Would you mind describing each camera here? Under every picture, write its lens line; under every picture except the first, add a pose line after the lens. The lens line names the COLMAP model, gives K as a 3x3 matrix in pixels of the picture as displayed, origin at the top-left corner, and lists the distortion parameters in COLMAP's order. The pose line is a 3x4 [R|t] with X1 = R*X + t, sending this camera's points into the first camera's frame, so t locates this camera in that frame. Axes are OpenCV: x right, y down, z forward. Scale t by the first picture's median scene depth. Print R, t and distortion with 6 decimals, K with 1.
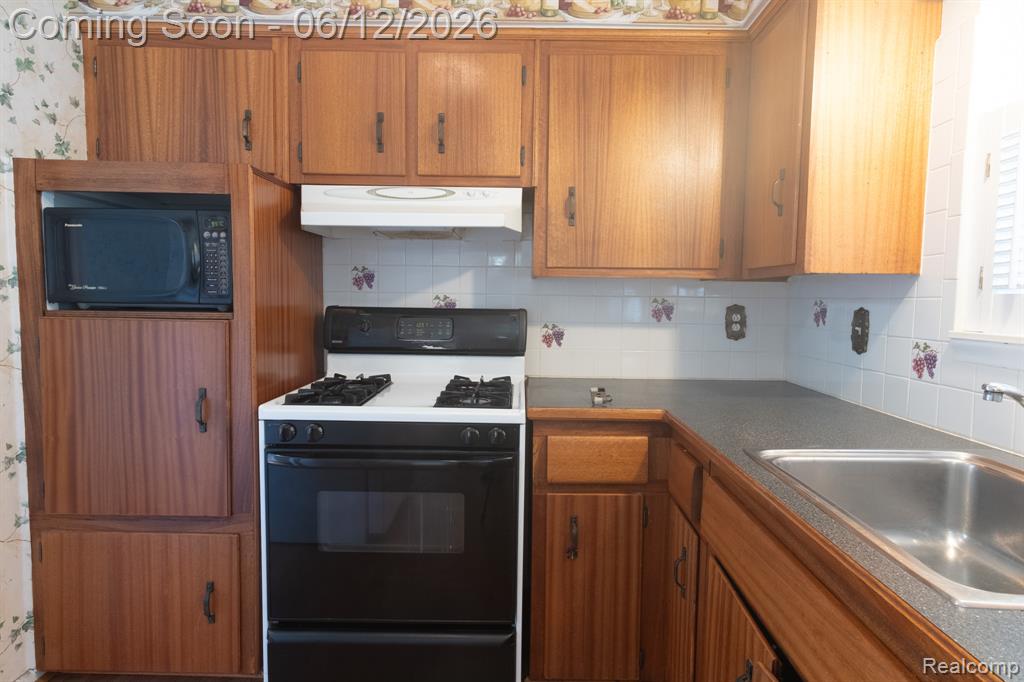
lens RADIAL K [[560.7, 0, 518.3], [0, 560.7, 337.4], [0, 0, 1]] dist [0.006796, 0.000705]
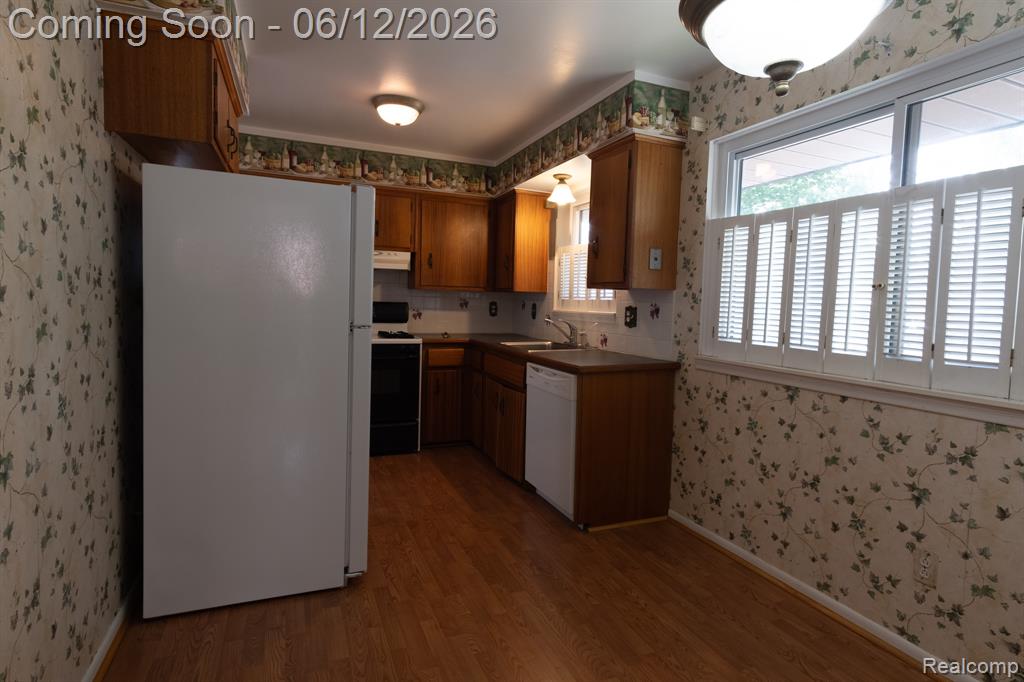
lens RADIAL K [[542.2, 0, 518.4], [0, 542.2, 336.9], [0, 0, 1]] dist [0.003344, 0.000912]
pose [[0.915586, -0.013068, 0.401910, -0.525317], [0.011402, 0.999914, 0.006537, 0.092092], [-0.401961, -0.001402, 0.915656, -1.369363]]
